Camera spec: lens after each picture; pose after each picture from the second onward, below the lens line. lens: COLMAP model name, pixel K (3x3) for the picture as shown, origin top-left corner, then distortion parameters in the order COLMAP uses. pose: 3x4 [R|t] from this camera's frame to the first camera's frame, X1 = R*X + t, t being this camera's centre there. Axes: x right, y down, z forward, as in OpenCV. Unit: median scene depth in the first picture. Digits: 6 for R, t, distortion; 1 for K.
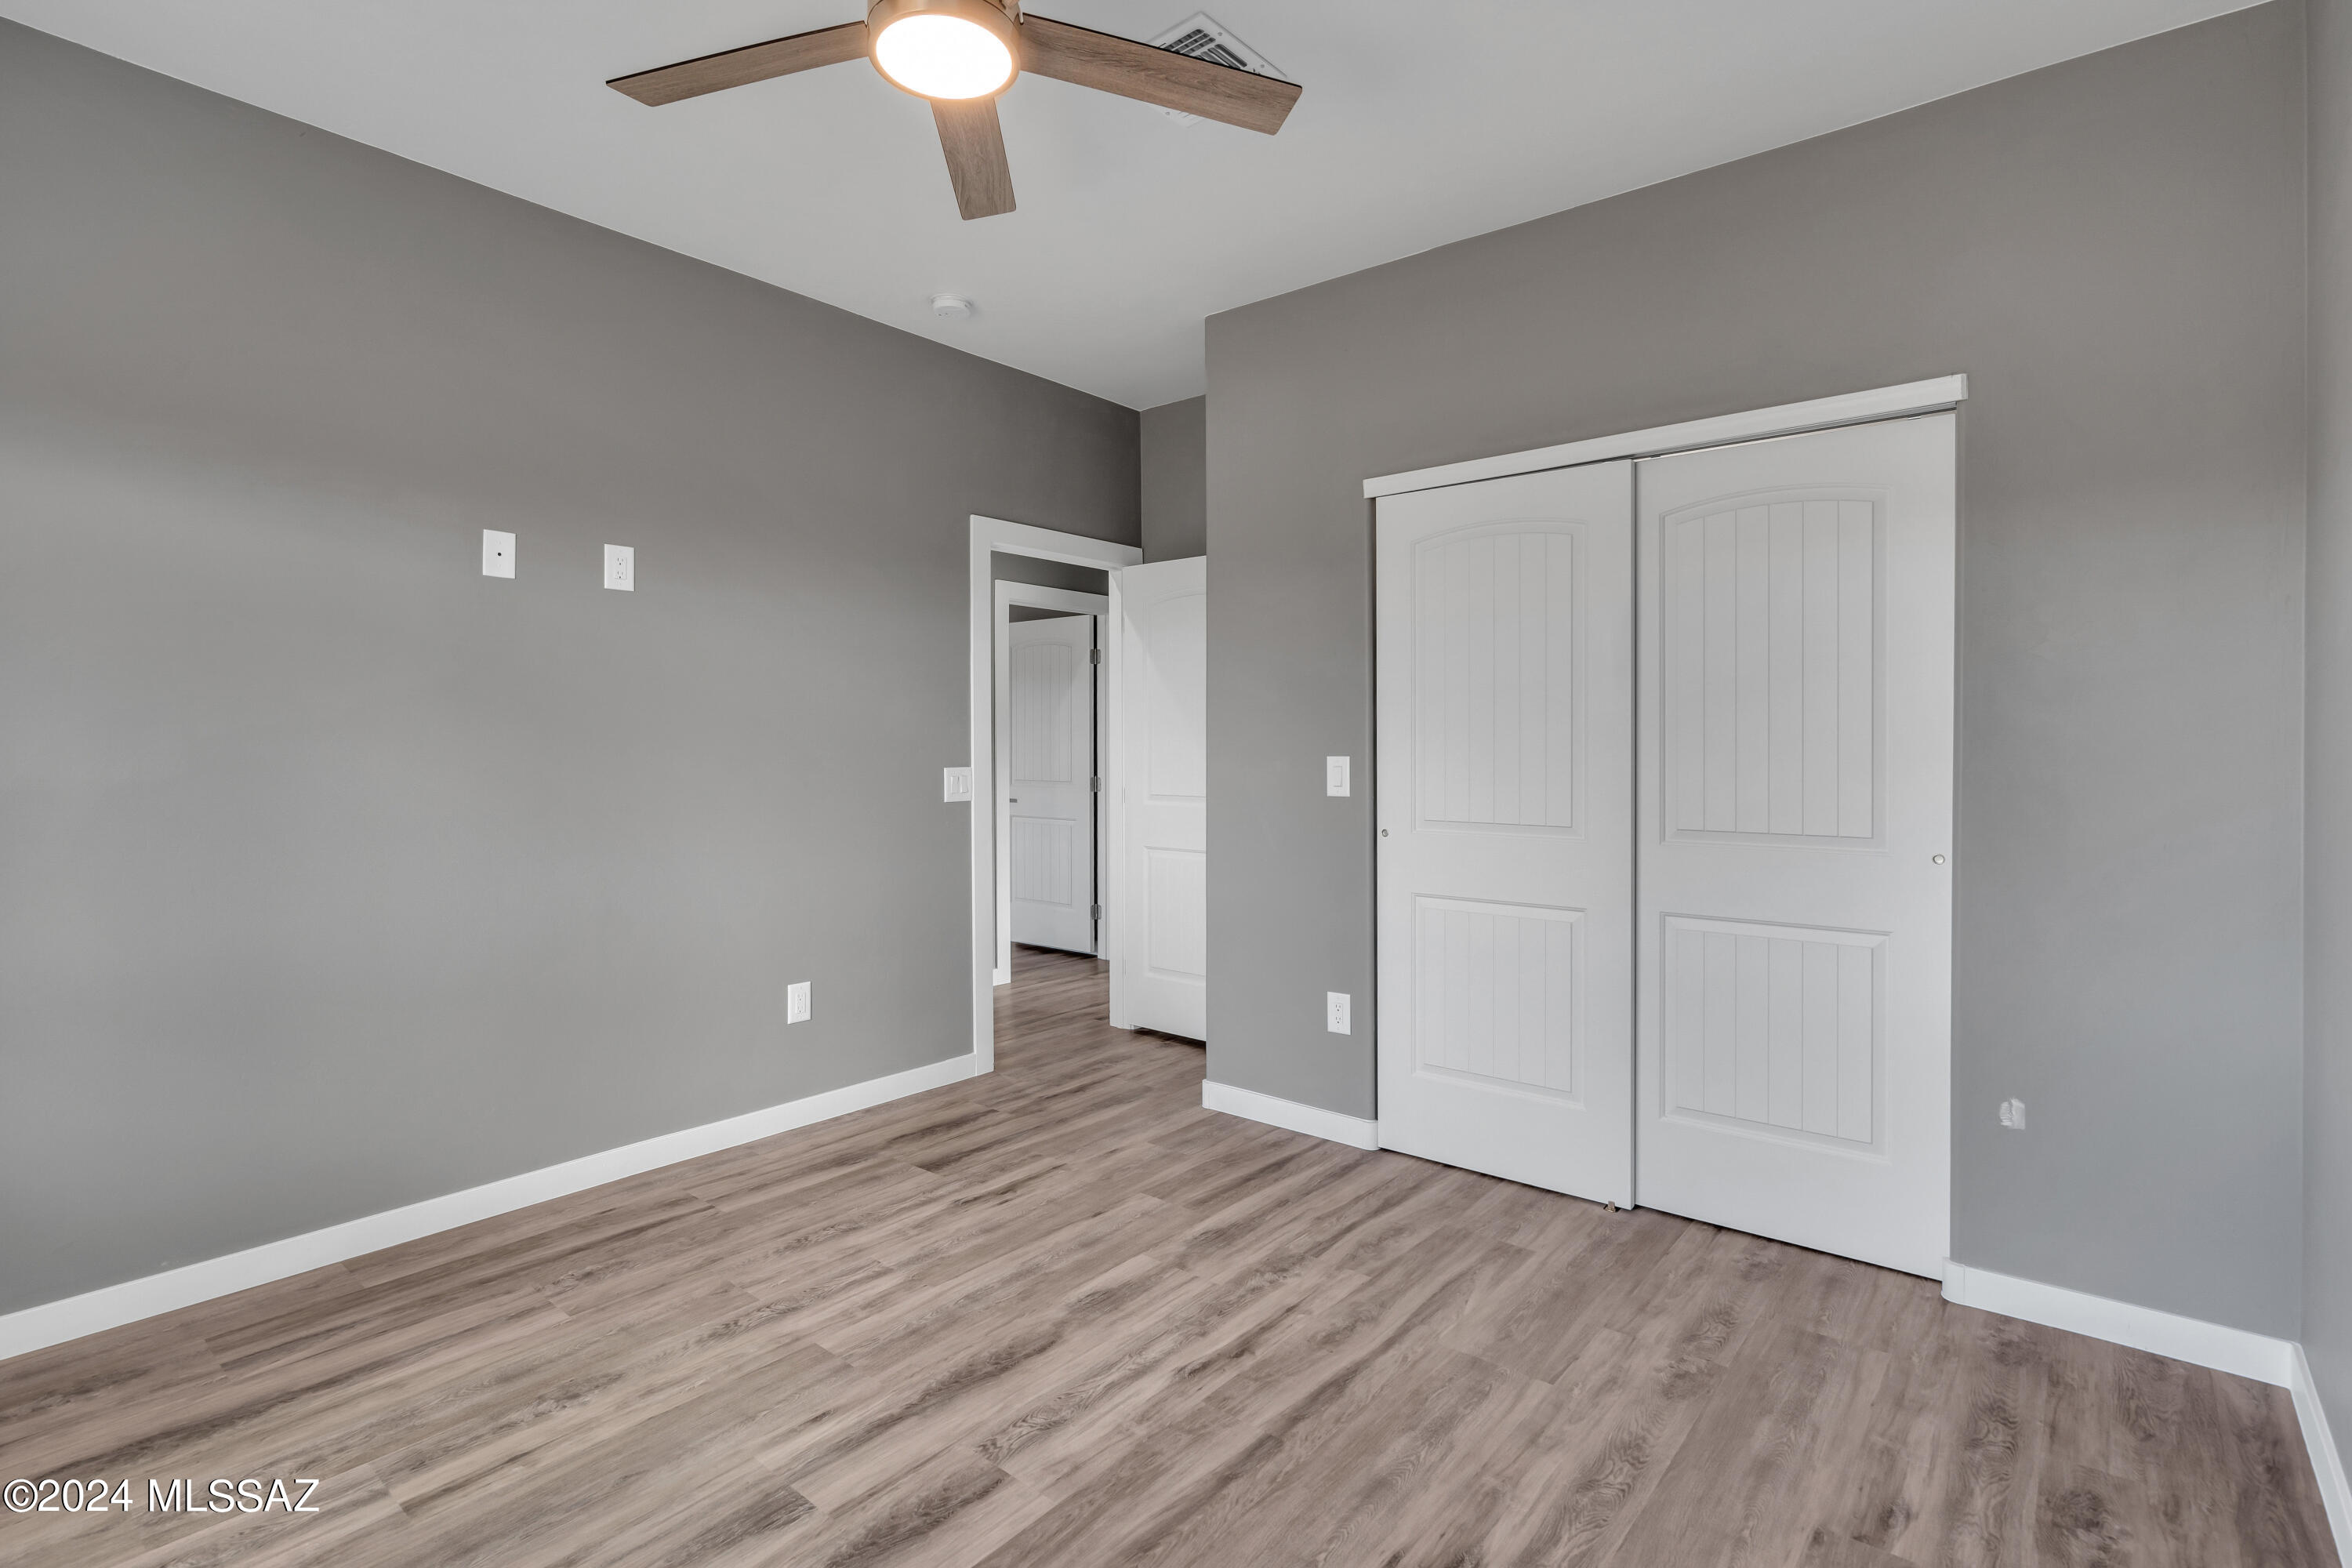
lens RADIAL K [[1072.4, 0, 1159.9], [0, 1072.4, 787.2], [0, 0, 1]] dist [0.000242, -0.000404]
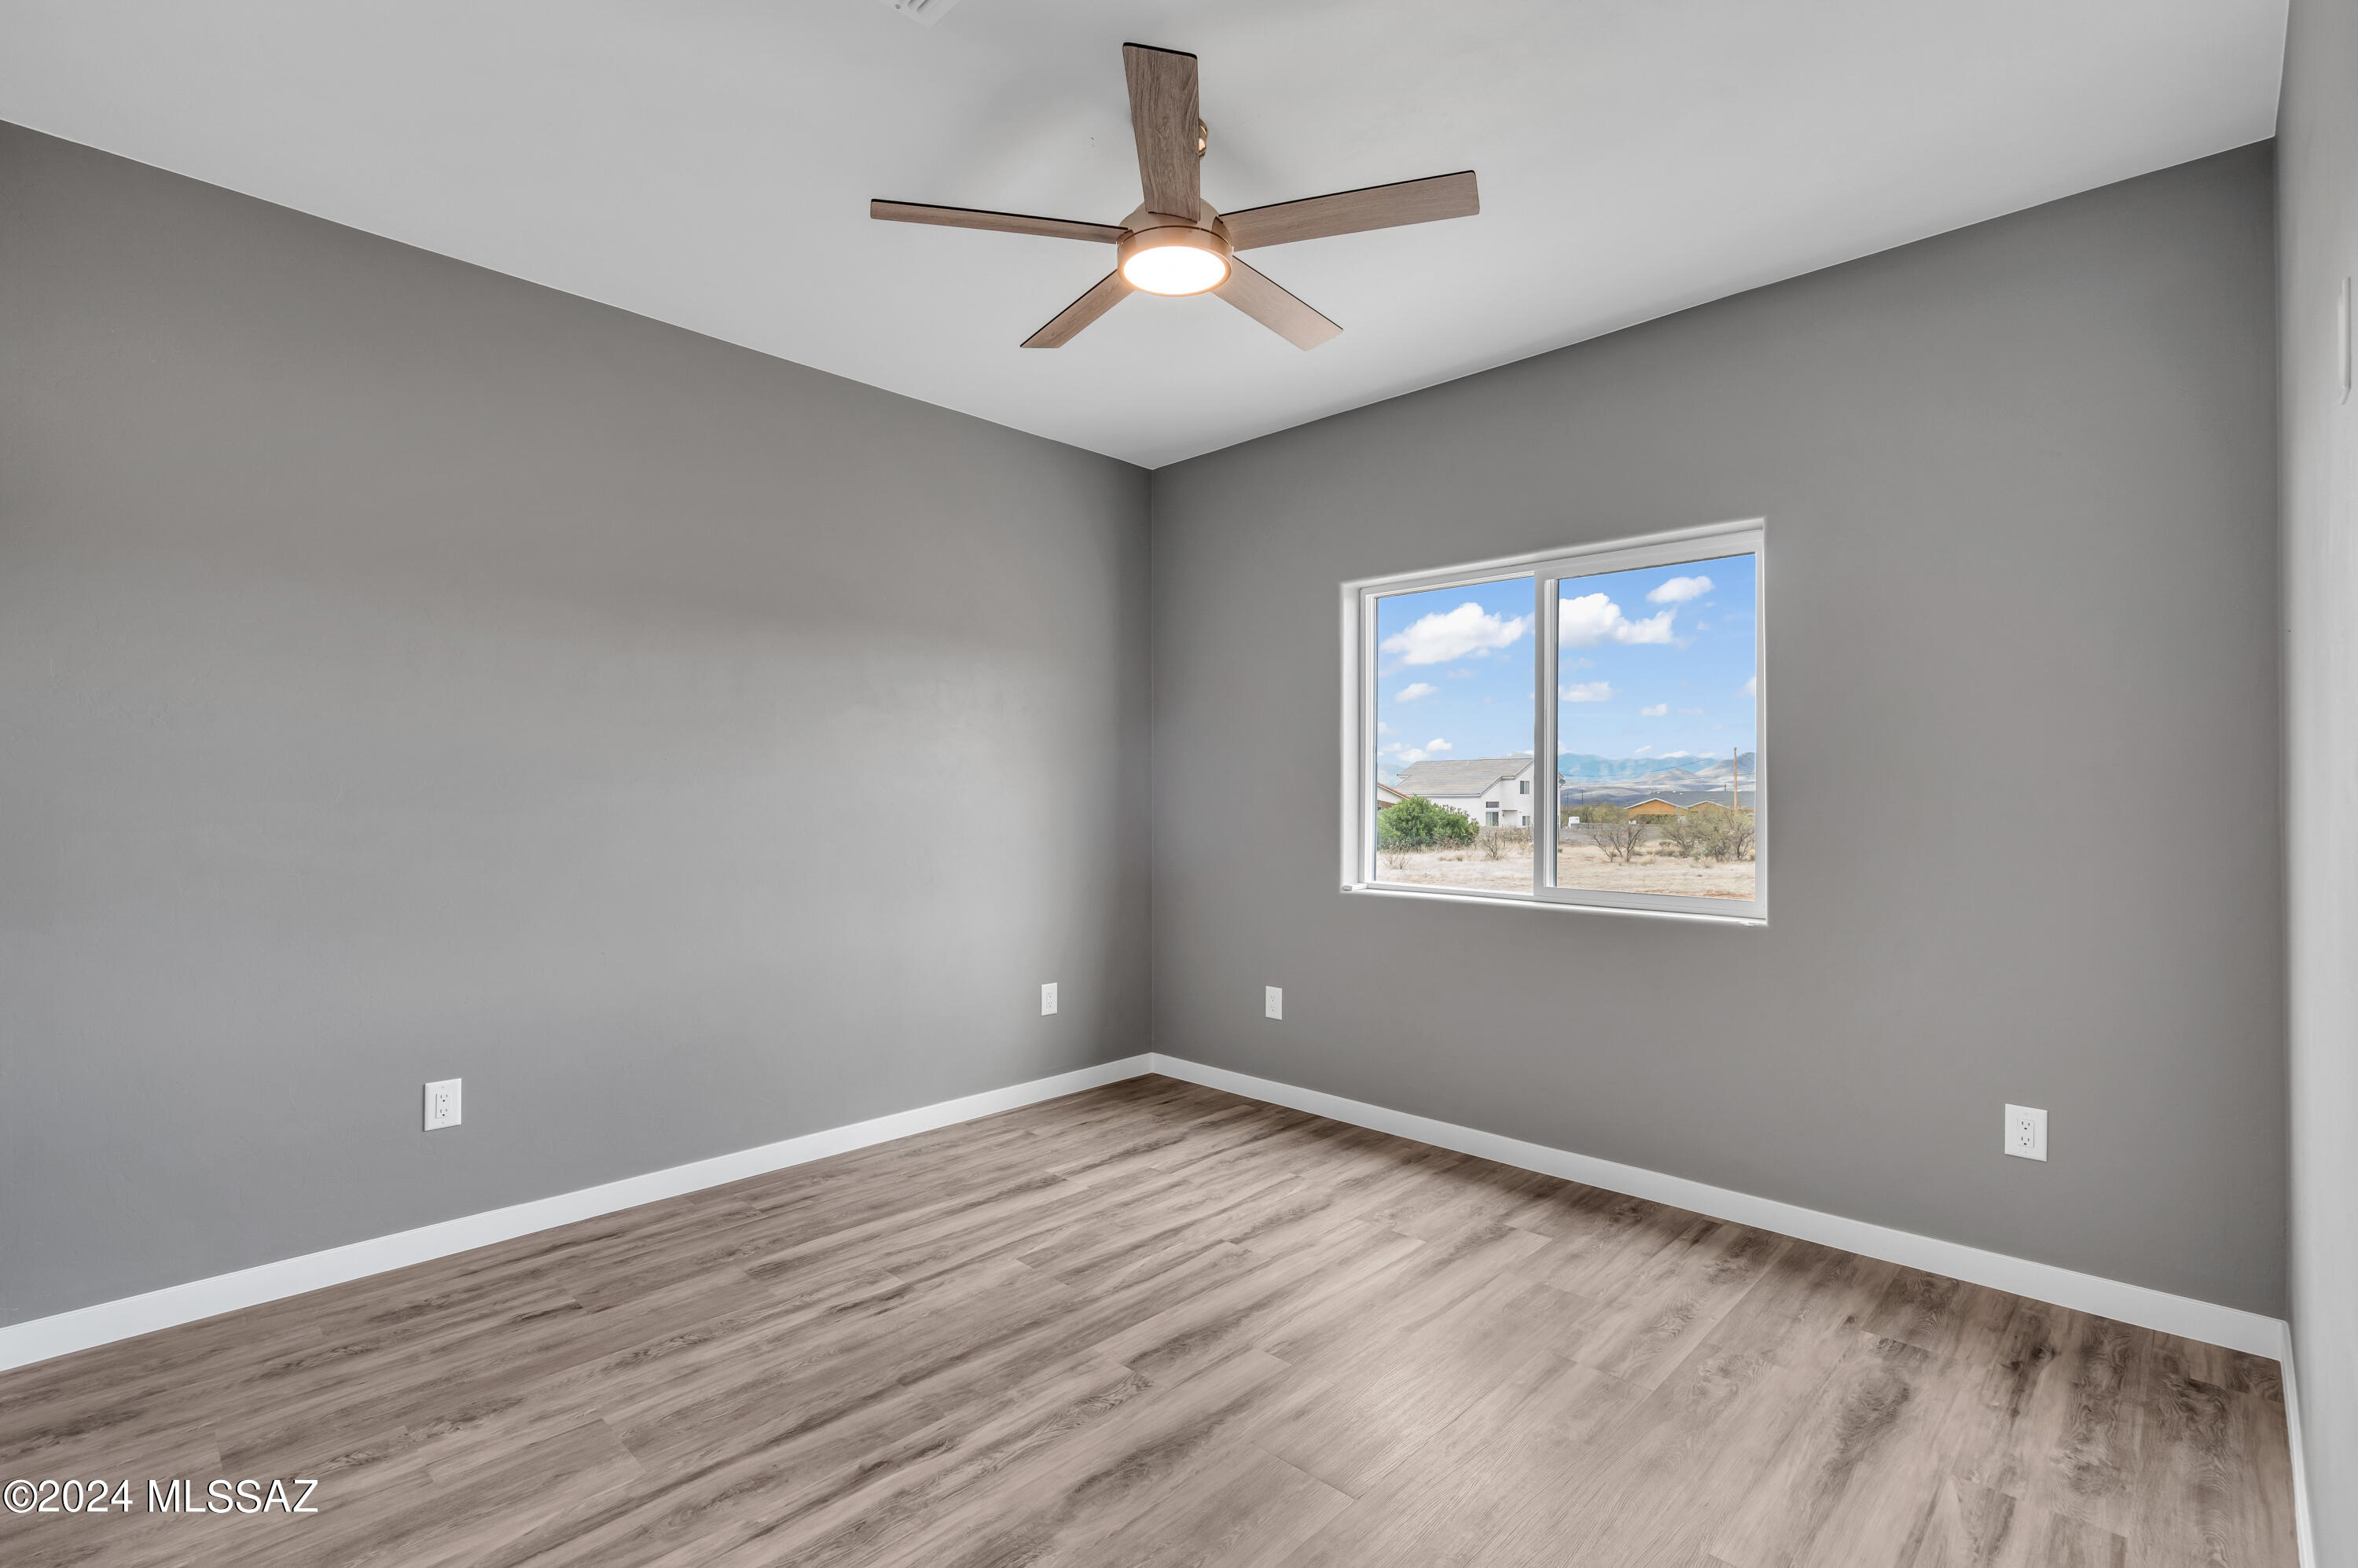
lens RADIAL K [[1075.1, 0, 1162.9], [0, 1075.1, 787.3], [0, 0, 1]] dist [0.000242, -0.000404]
pose [[-0.996071, 0.000641, 0.088555, -0.268749], [0.003658, 0.999418, 0.033903, -0.082193], [-0.088482, 0.034094, -0.995494, 2.017284]]
